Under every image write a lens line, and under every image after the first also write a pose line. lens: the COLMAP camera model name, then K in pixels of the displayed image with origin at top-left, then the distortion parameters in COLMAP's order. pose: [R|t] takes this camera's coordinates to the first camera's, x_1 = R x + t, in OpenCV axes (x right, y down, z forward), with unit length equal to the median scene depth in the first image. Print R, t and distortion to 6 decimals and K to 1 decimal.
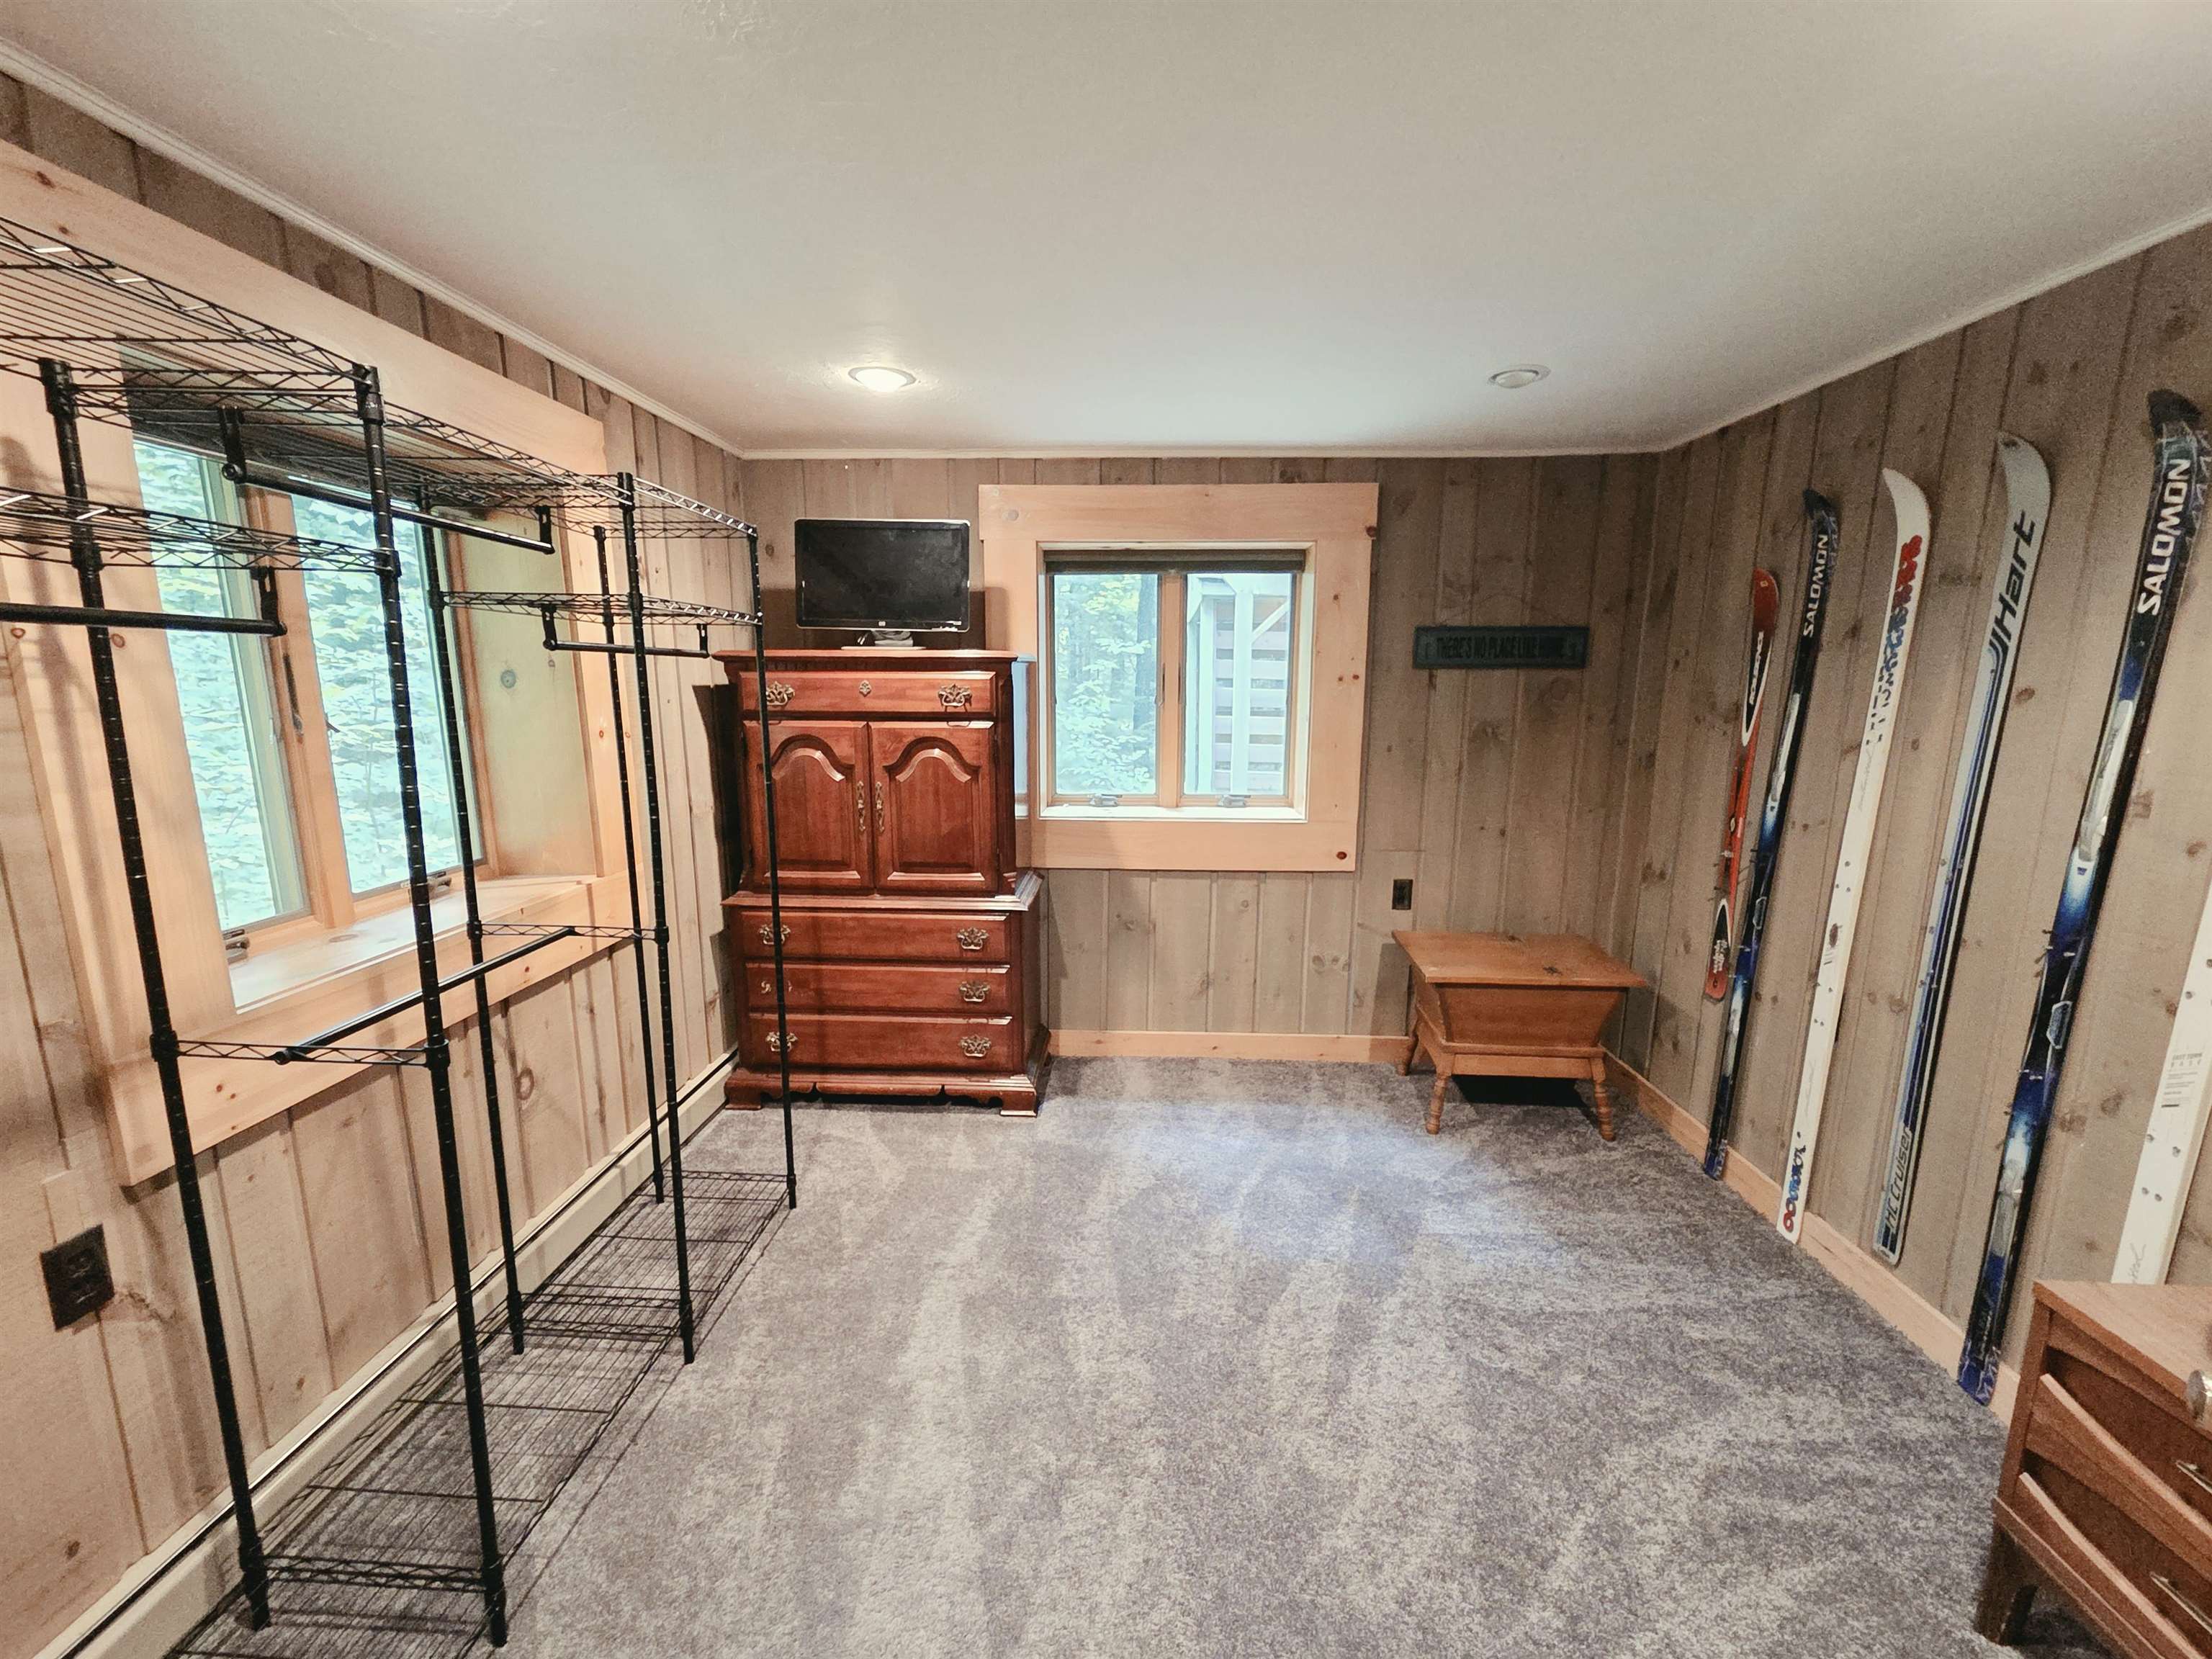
lens RADIAL K [[911.0, 0, 1101.3], [0, 911.0, 831.2], [0, 0, 1]] dist [0.007204, -0.000526]
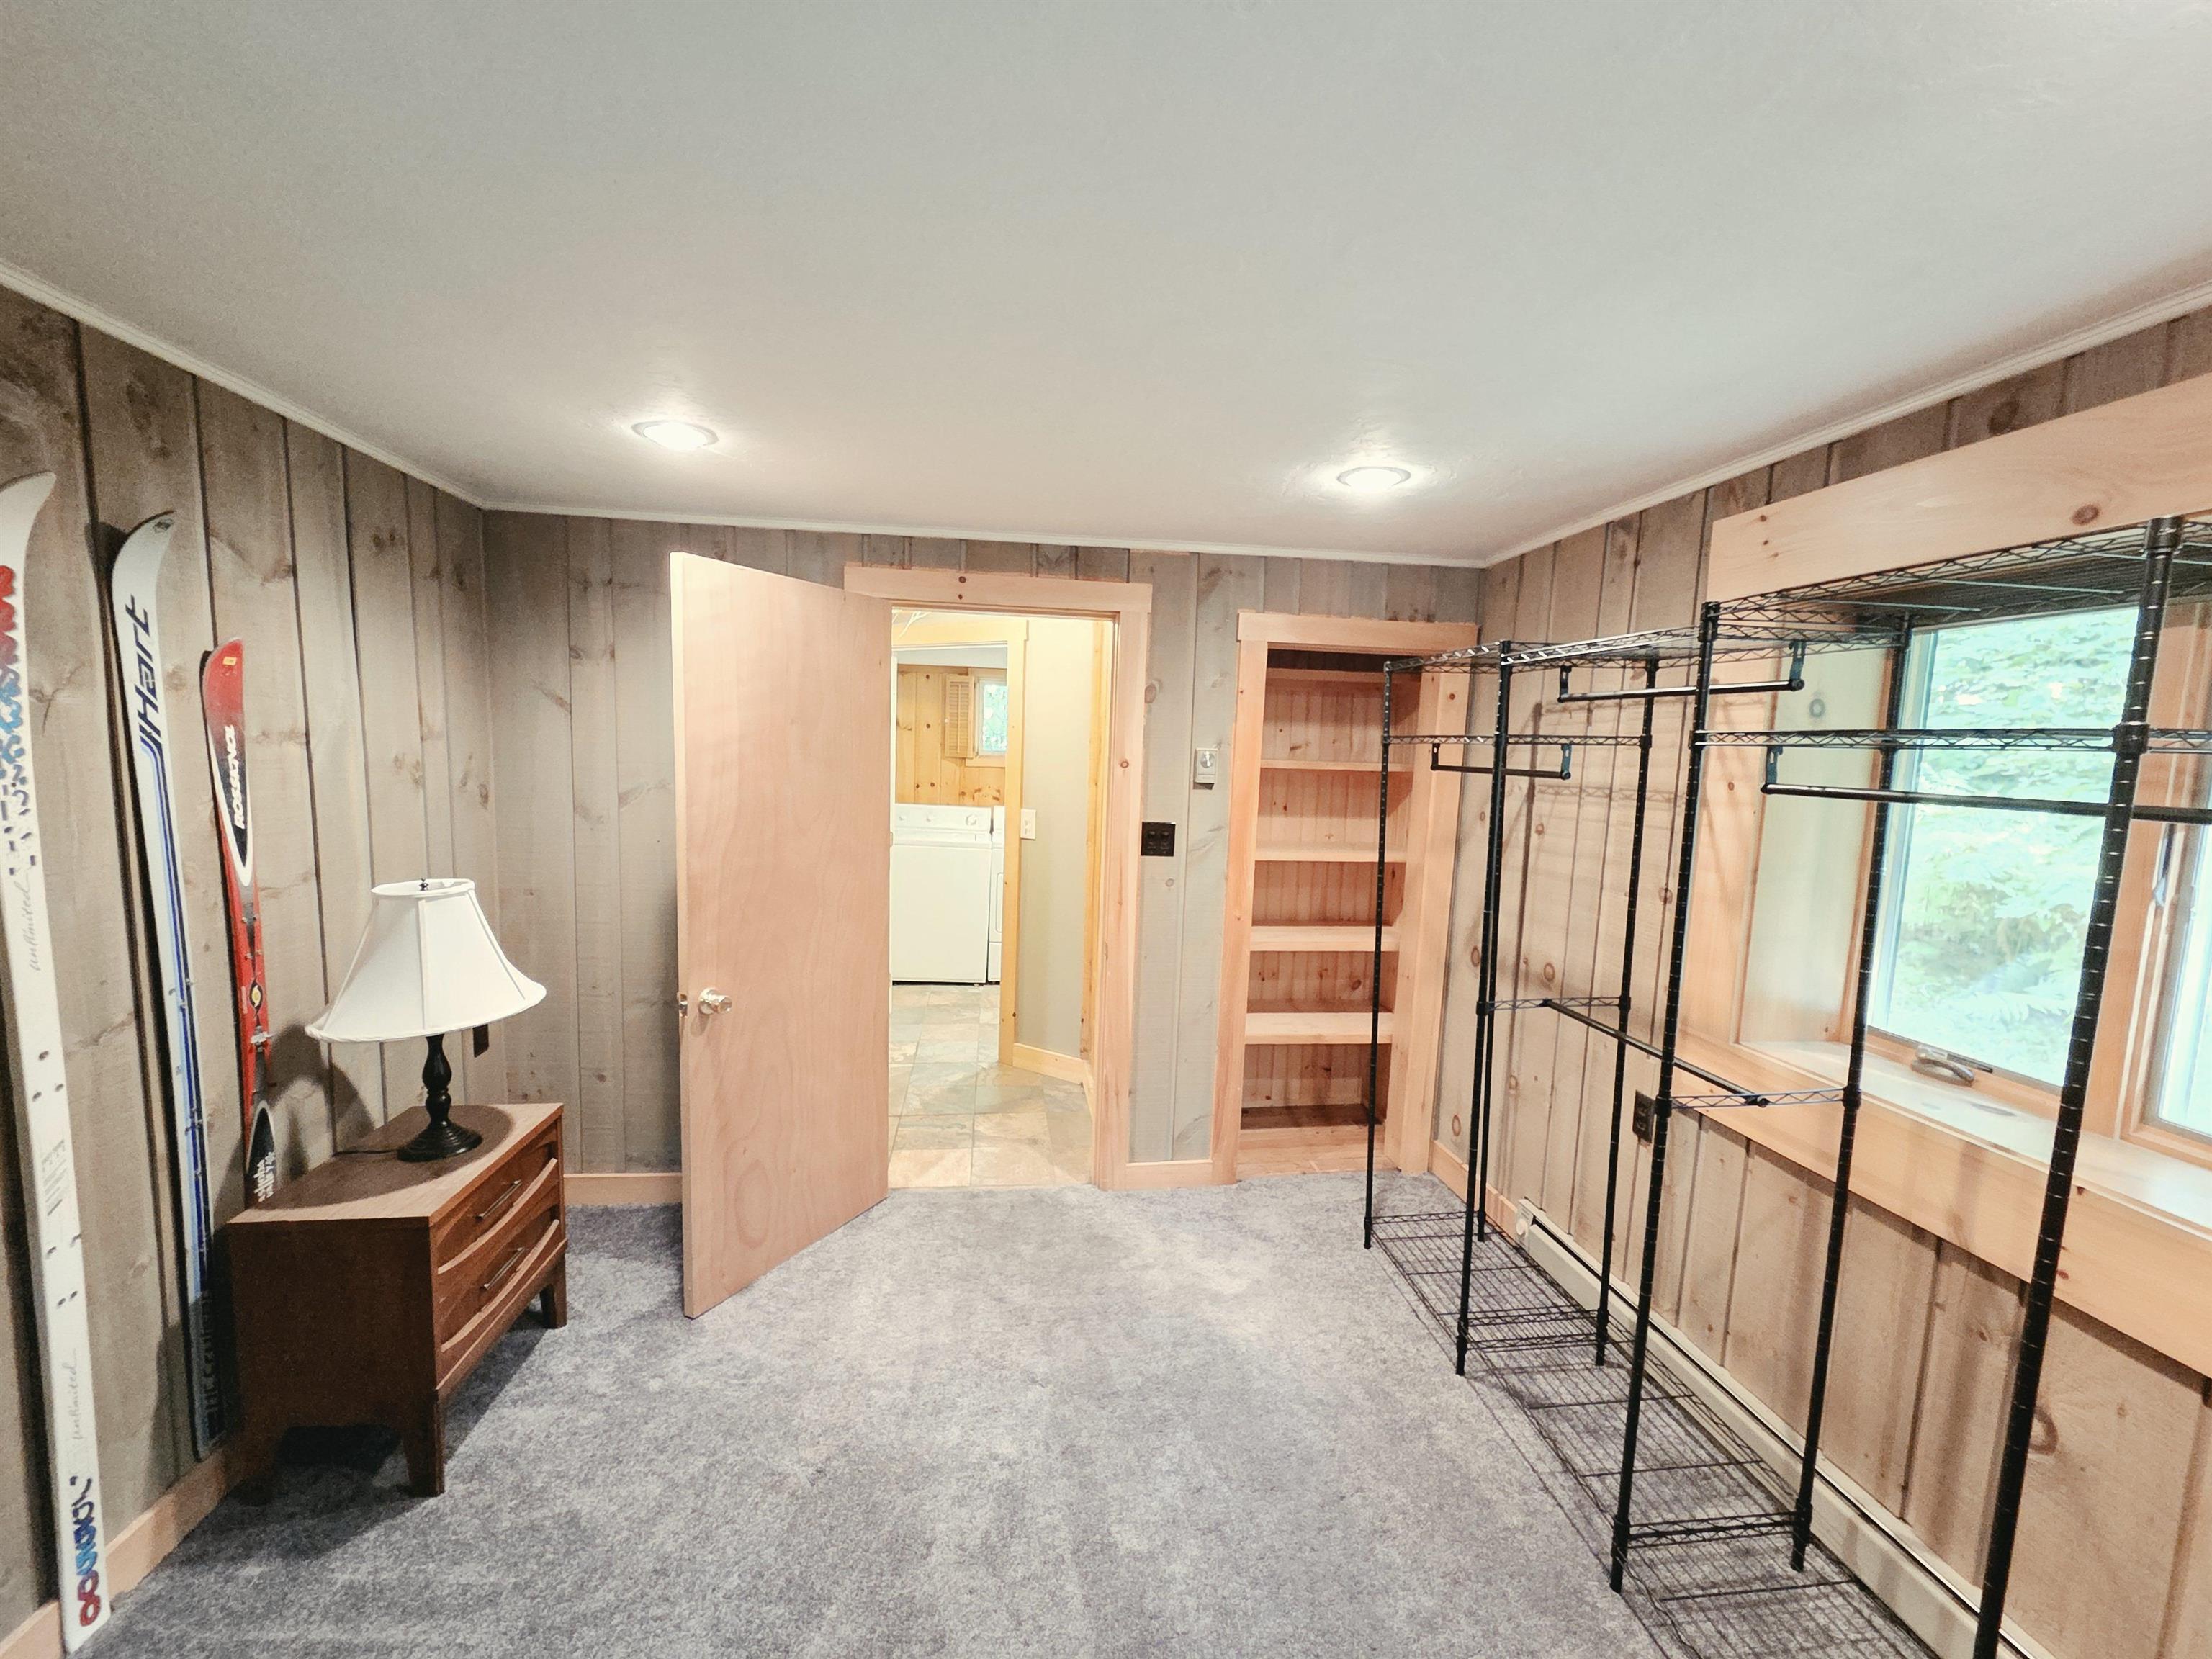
lens RADIAL K [[911.0, 0, 1108.0], [0, 911.0, 842.0], [0, 0, 1]] dist [0.007204, -0.000526]
pose [[-0.999517, -0.030977, 0.002475, 0.039547], [-0.028974, 0.957735, 0.286190, -0.397289], [-0.011236, 0.285980, -0.958170, 1.896981]]
